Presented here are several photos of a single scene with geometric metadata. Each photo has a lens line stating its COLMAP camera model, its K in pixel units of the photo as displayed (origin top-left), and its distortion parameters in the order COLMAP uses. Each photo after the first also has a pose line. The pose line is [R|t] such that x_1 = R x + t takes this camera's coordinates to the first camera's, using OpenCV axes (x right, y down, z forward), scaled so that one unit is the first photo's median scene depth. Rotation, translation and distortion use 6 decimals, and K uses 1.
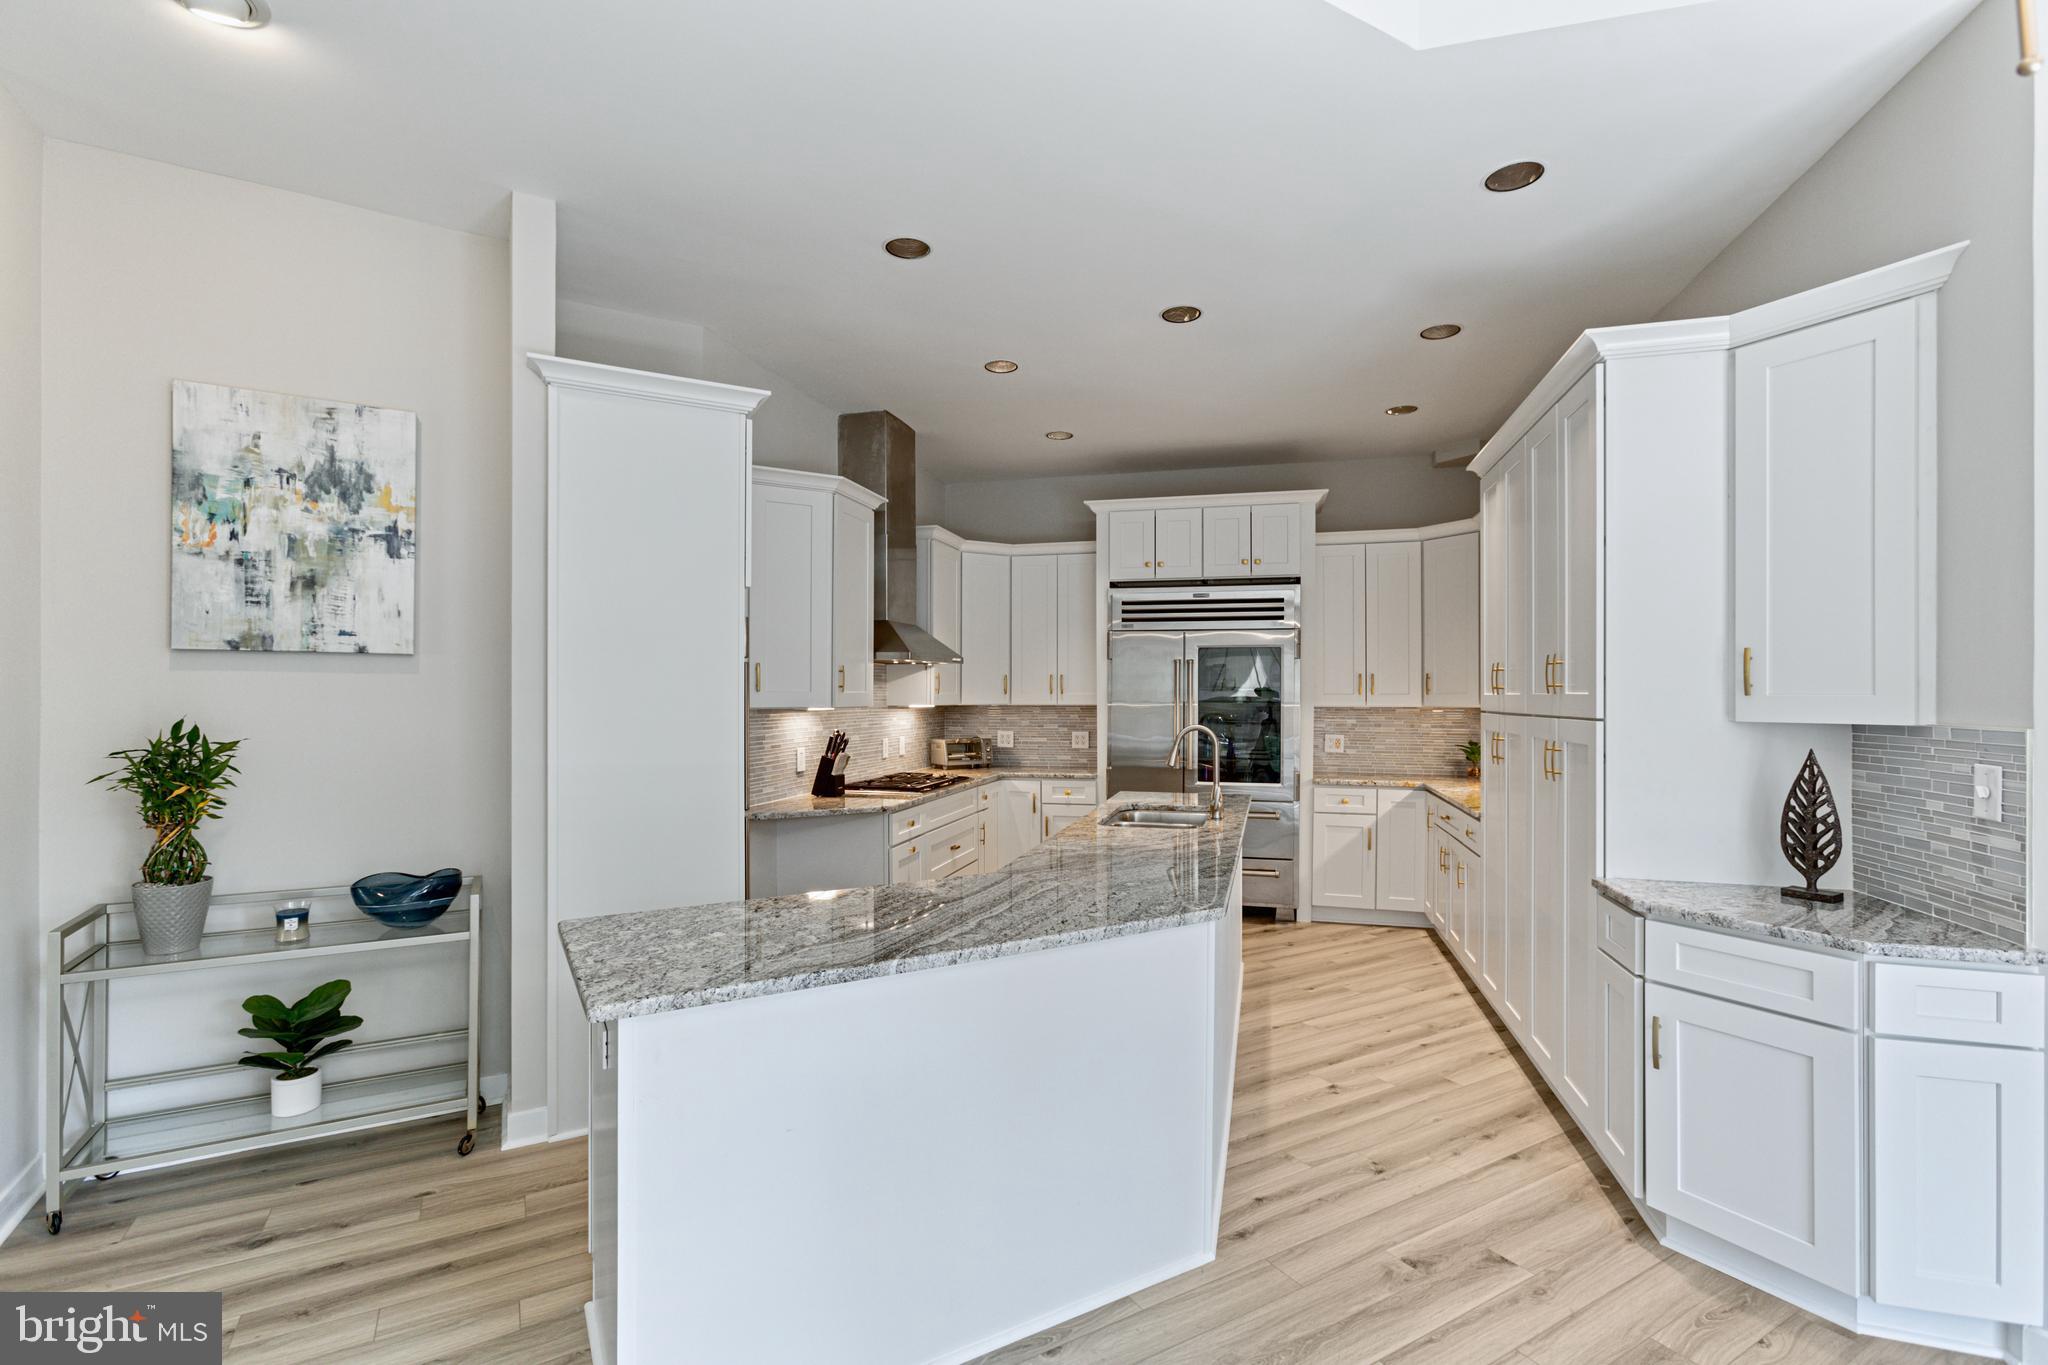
lens RADIAL K [[916.0, 0, 1020.2], [0, 916.0, 686.9], [0, 0, 1]] dist [0.002245, 0.003318]
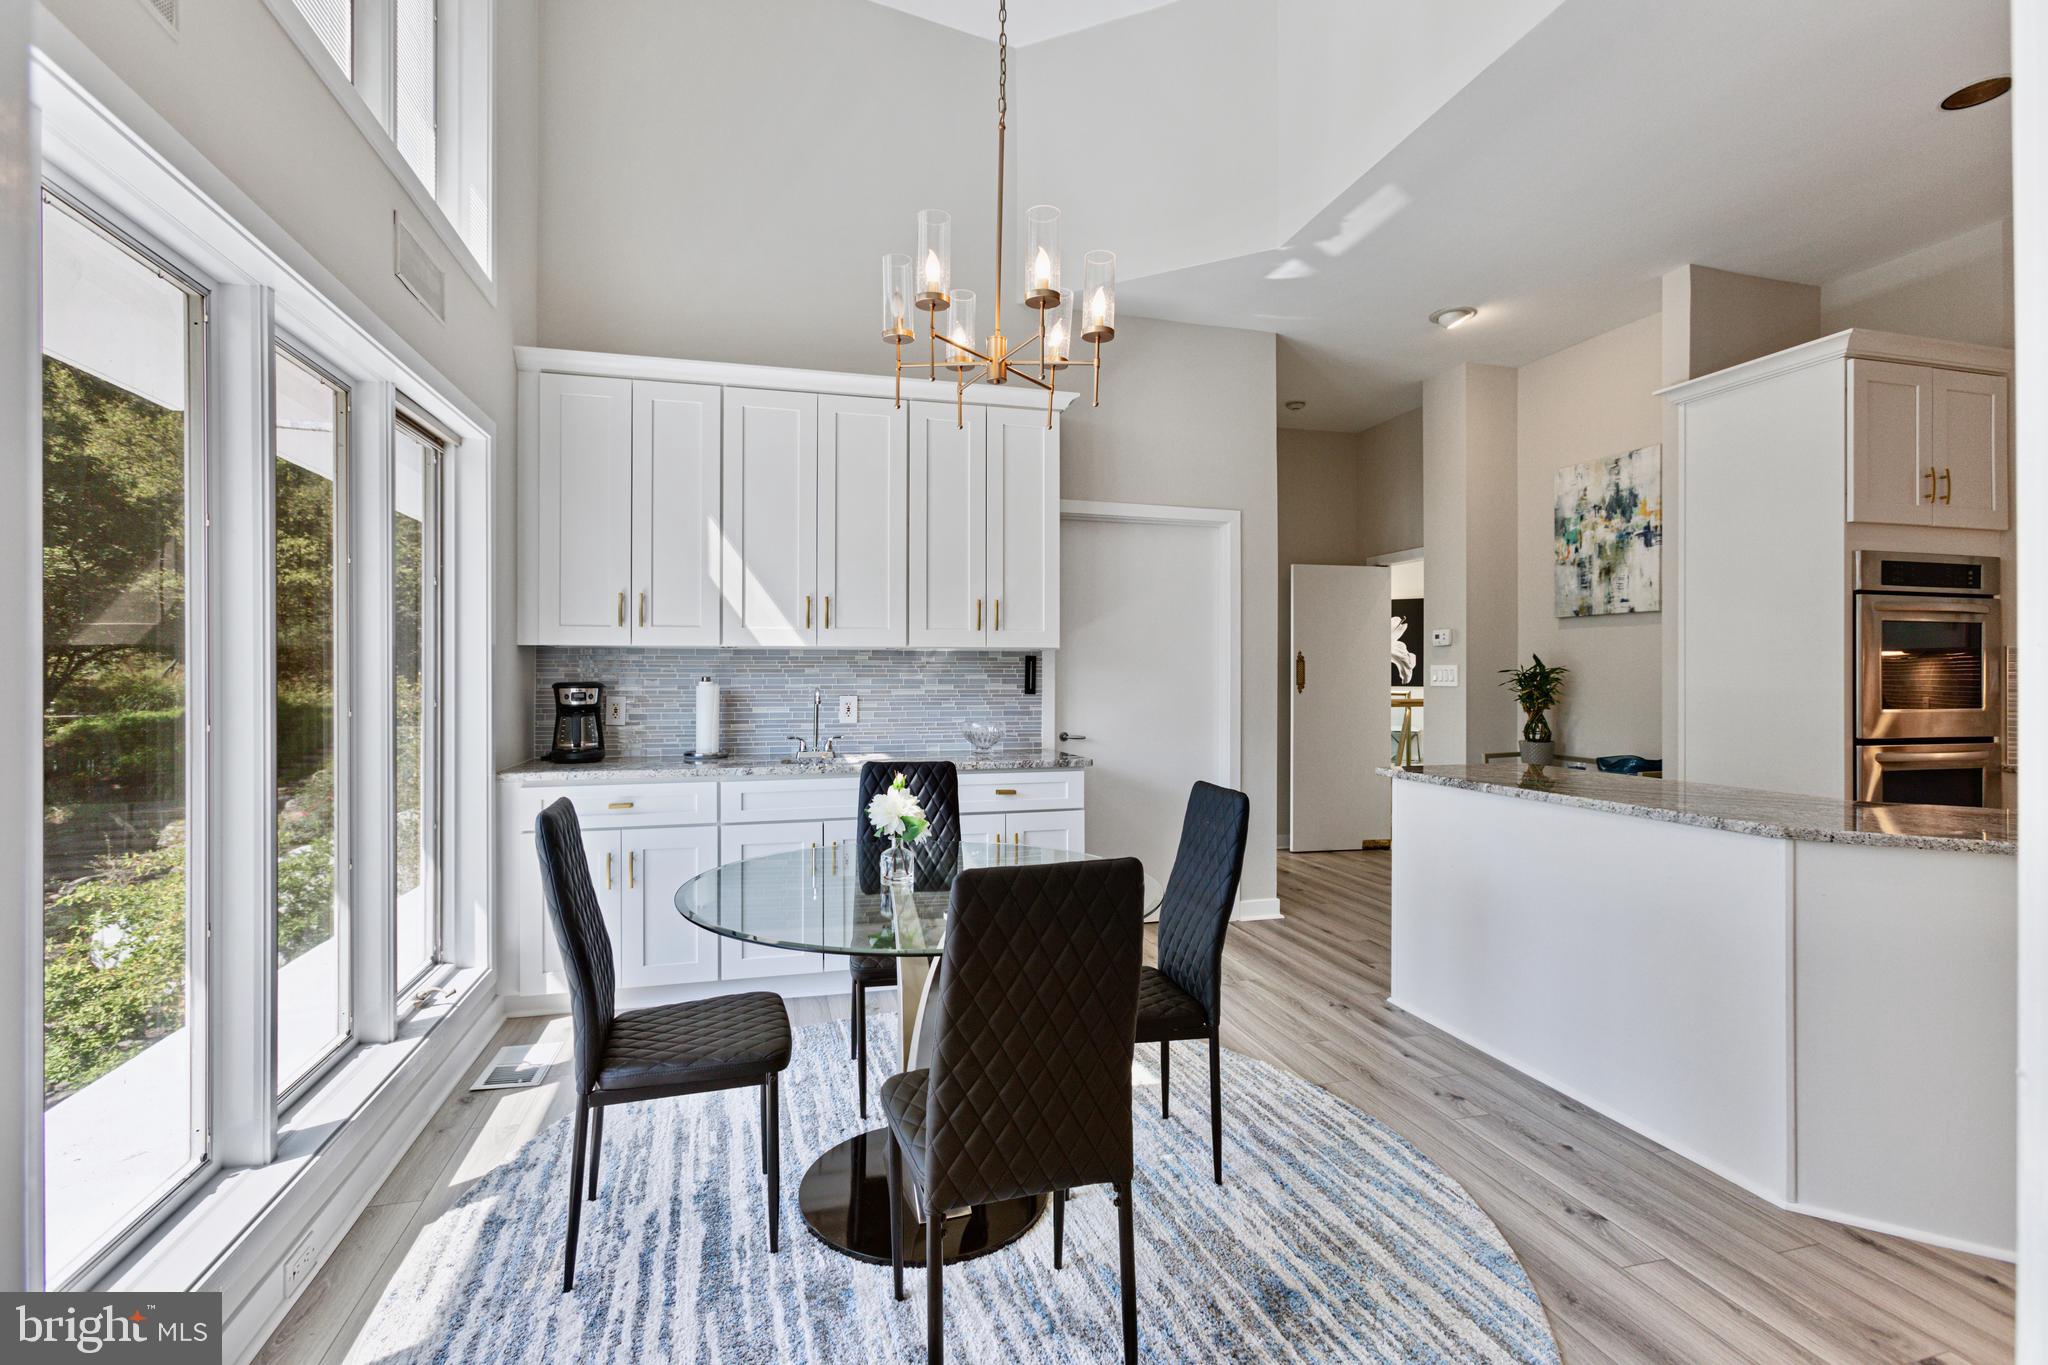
lens RADIAL K [[916.0, 0, 1020.8], [0, 916.0, 675.0], [0, 0, 1]] dist [0.002245, 0.003318]
pose [[-0.242024, 0.001586, -0.970269, 0.519568], [0.011818, 0.999929, -0.001314, 0.029437], [0.970198, -0.011785, -0.242026, 0.191576]]
